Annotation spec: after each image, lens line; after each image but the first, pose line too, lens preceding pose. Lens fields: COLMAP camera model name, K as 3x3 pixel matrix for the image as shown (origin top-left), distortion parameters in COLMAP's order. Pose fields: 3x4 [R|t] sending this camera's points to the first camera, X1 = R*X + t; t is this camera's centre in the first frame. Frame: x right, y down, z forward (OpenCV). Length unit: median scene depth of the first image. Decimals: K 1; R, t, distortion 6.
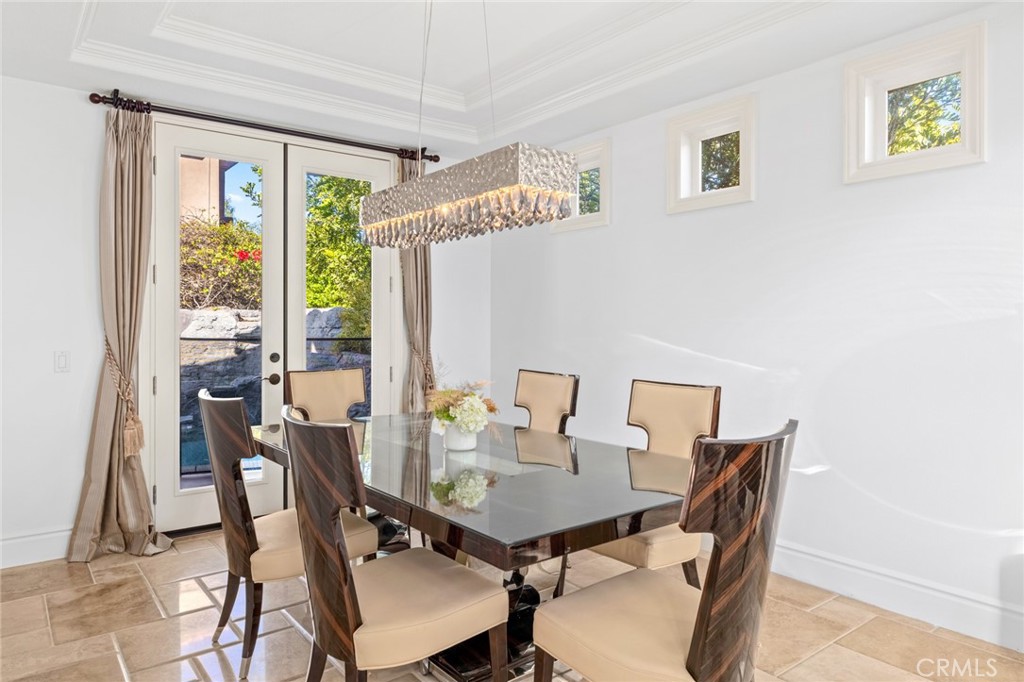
lens RADIAL K [[656.6, 0, 512.0], [0, 656.6, 331.8], [0, 0, 1]] dist [0.000025, 0.000028]
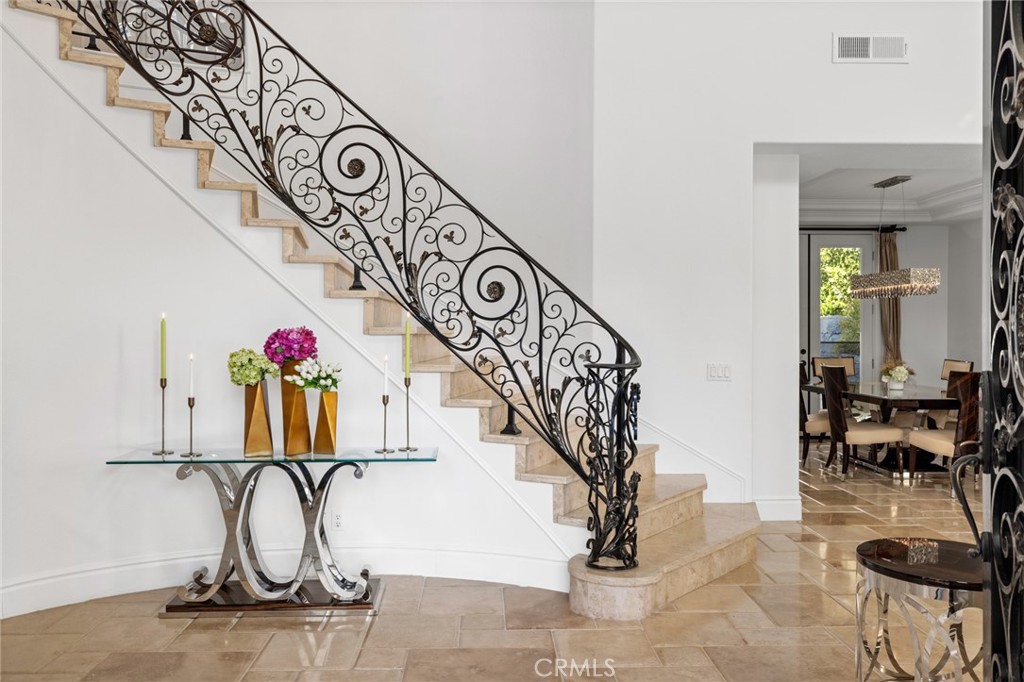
lens RADIAL K [[822.3, 0, 512.0], [0, 822.3, 341.0], [0, 0, 1]] dist [-0.003145, 0.001754]
pose [[0.805978, 0.007352, -0.591900, 0.153480], [-0.003169, 0.999962, 0.008106, -0.002902], [0.591937, -0.004657, 0.805971, -0.598926]]
